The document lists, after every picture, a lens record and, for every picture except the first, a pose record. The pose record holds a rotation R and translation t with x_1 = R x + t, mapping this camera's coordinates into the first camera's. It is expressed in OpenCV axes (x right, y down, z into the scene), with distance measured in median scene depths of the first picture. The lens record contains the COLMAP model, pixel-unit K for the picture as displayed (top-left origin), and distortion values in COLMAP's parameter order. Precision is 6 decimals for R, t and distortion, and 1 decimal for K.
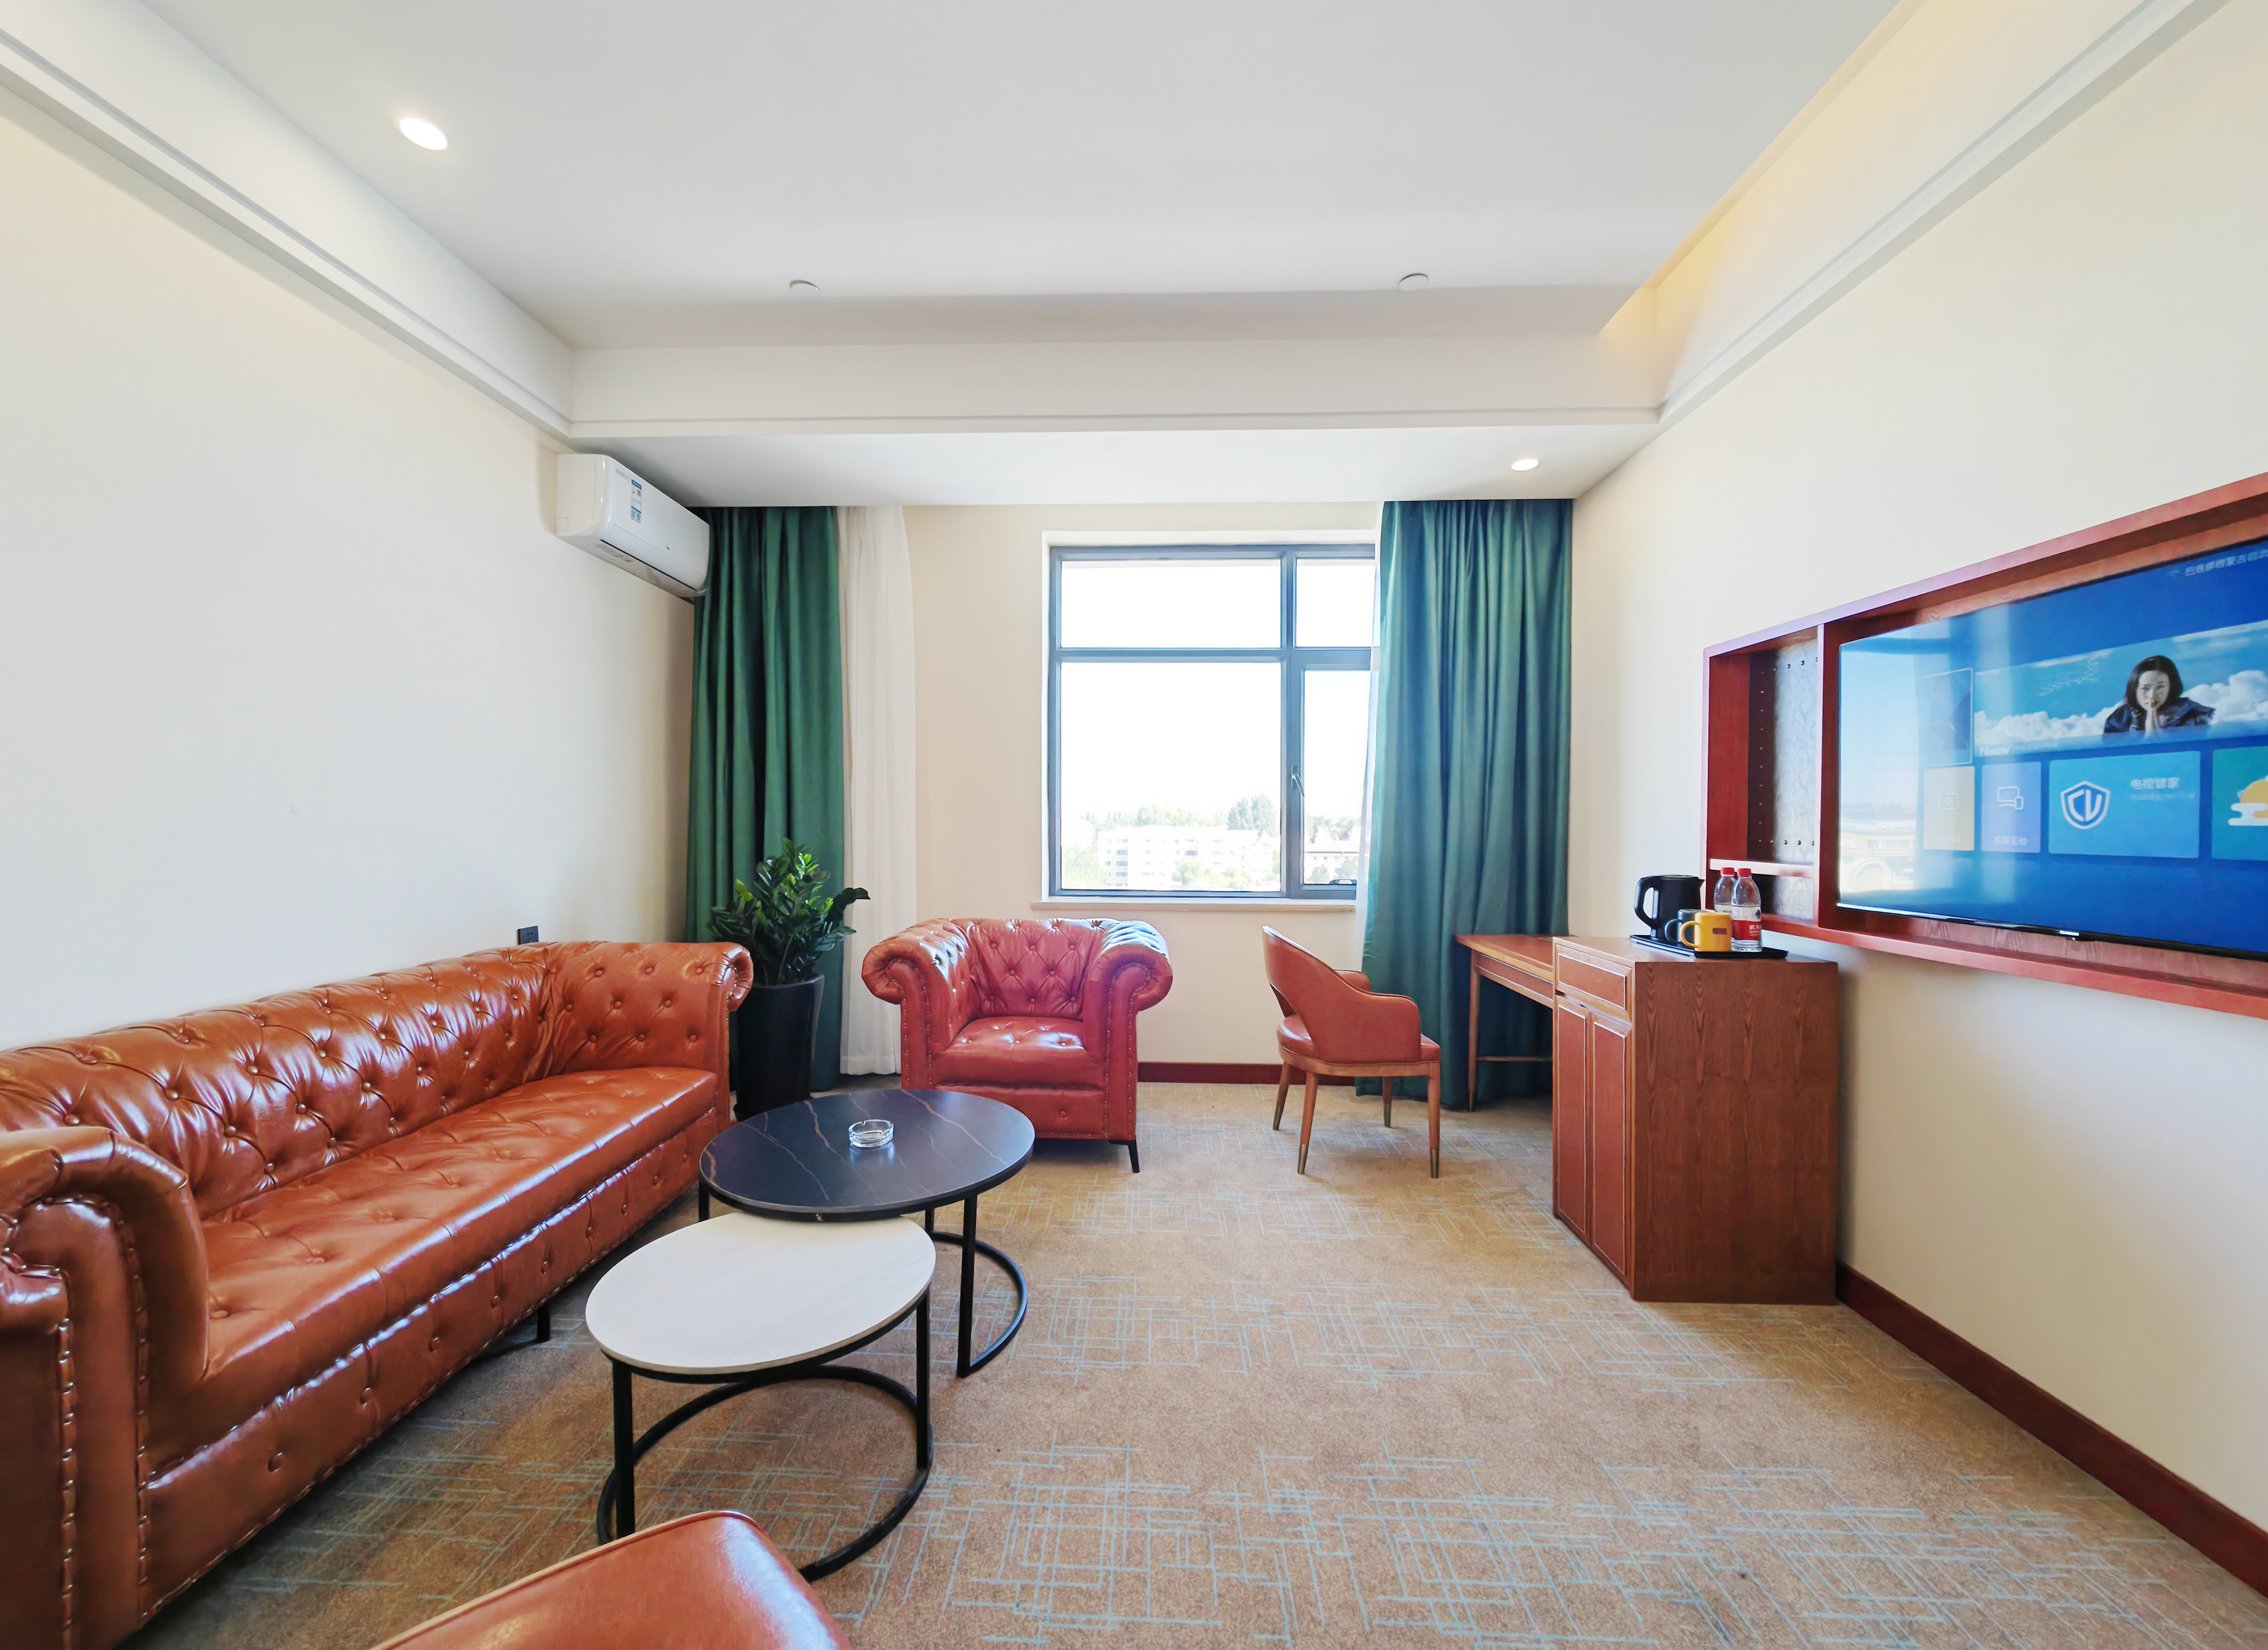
lens RADIAL K [[887.9, 0, 1134.0], [0, 887.9, 825.0], [0, 0, 1]] dist [-0.001386, 0.004273]
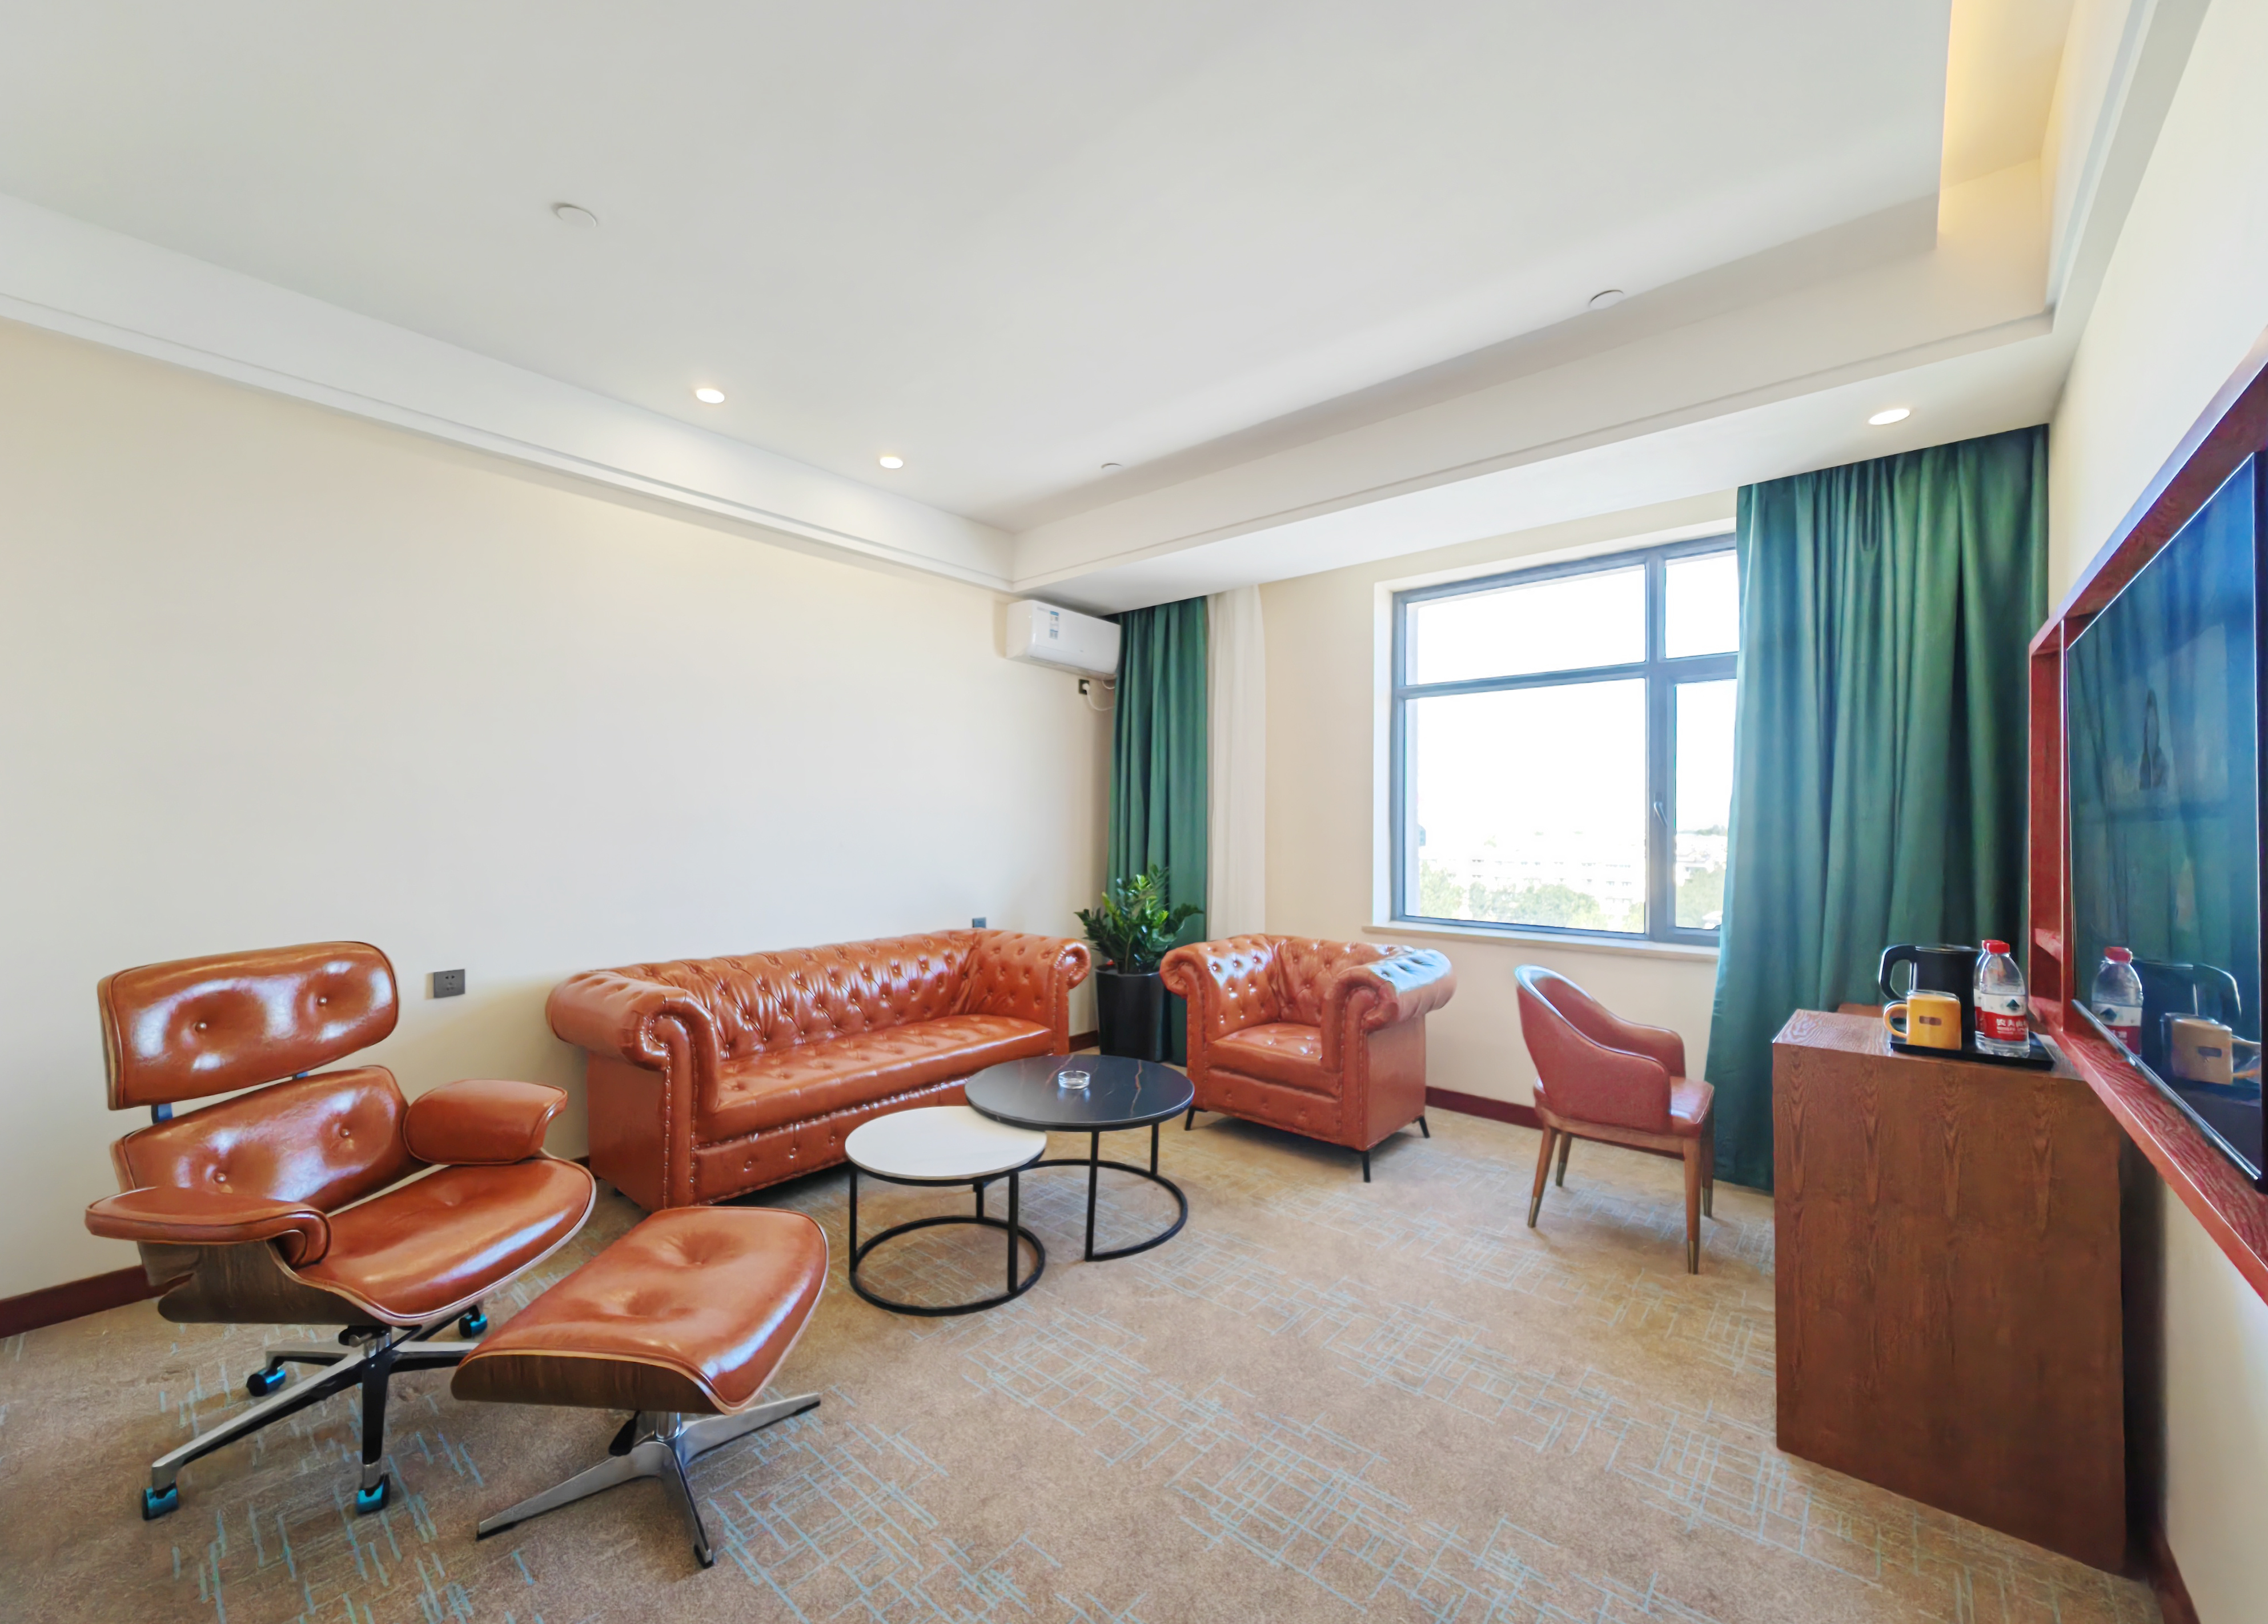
lens RADIAL K [[898.8, 0, 1134.4], [0, 898.8, 801.9], [0, 0, 1]] dist [0.001697, 0.000225]
pose [[0.782030, -0.015791, -0.623041, 0.469381], [-0.007450, 0.999371, -0.034680, -0.031250], [0.623197, 0.031763, 0.781420, -0.048155]]
